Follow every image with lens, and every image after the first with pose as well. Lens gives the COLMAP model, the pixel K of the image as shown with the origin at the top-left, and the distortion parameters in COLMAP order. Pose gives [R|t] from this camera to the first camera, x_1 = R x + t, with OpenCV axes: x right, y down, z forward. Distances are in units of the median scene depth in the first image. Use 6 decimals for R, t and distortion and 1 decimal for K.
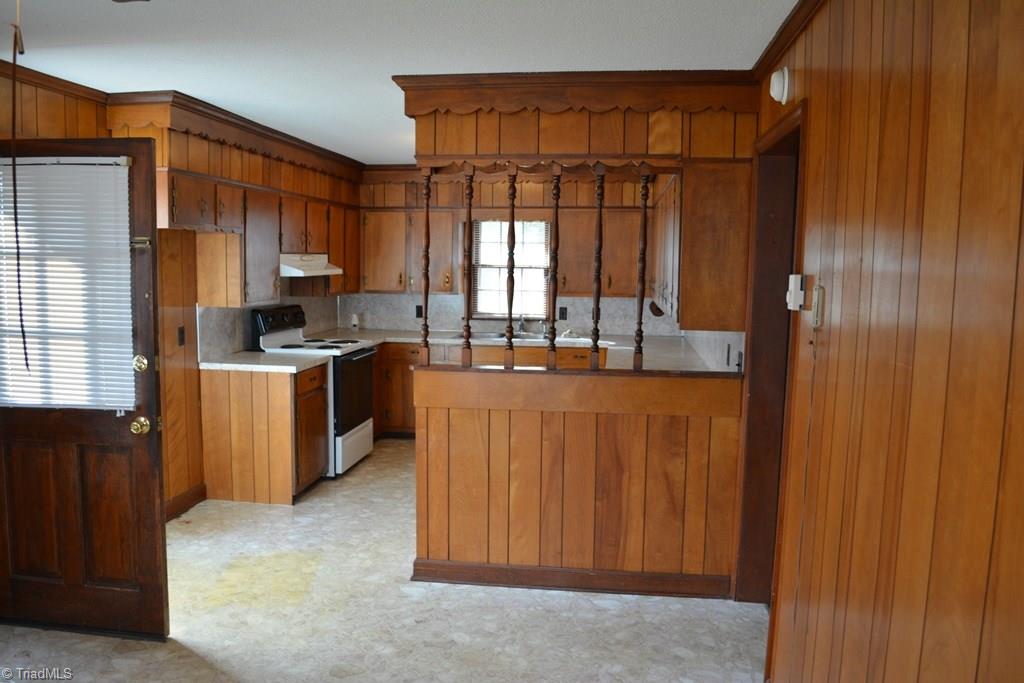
lens RADIAL K [[795.9, 0, 513.4], [0, 795.9, 337.6], [0, 0, 1]] dist [-0.087464, 0.010821]
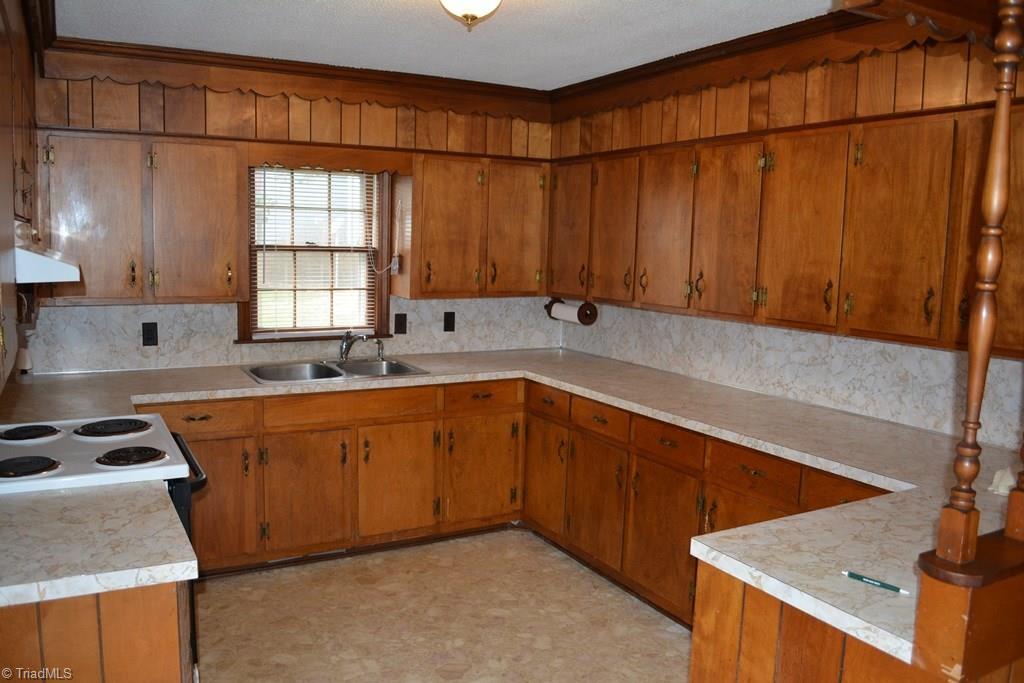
lens RADIAL K [[795.9, 0, 505.5], [0, 795.9, 347.2], [0, 0, 1]] dist [-0.087464, 0.010821]
pose [[0.807657, -0.070512, 0.585421, -0.250702], [0.047083, 0.997366, 0.055173, -0.044761], [-0.587769, -0.016998, 0.808850, 0.466510]]
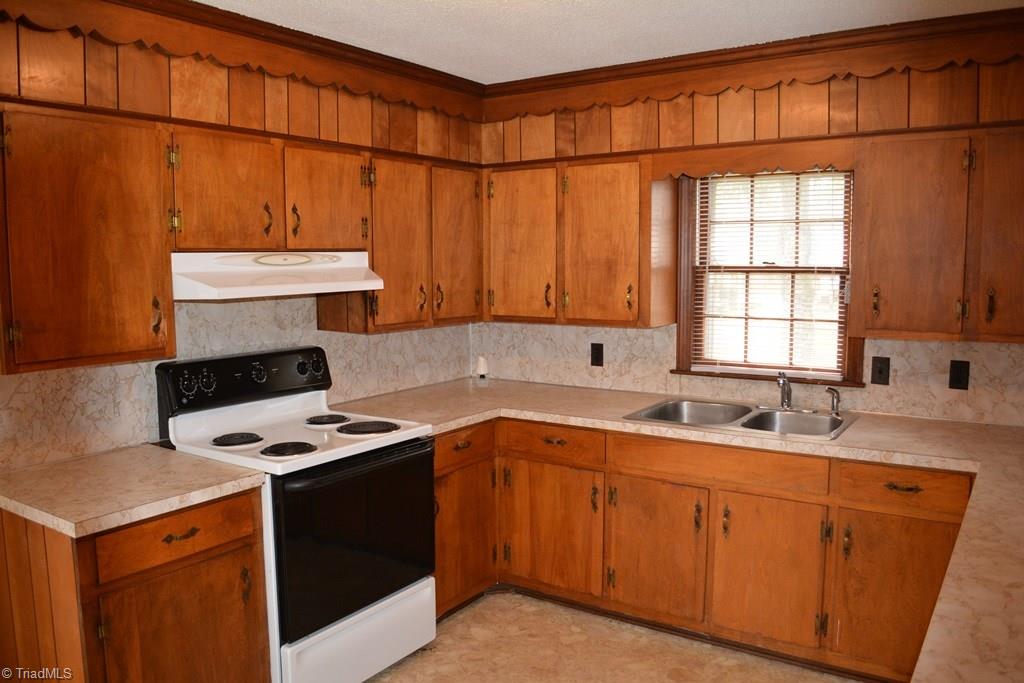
lens RADIAL K [[795.9, 0, 505.5], [0, 795.9, 345.6], [0, 0, 1]] dist [-0.087464, 0.010821]
pose [[0.893870, 0.028321, -0.447431, 0.073432], [-0.025898, 0.999598, 0.011533, -0.046738], [0.447578, 0.001279, 0.894244, 0.522028]]
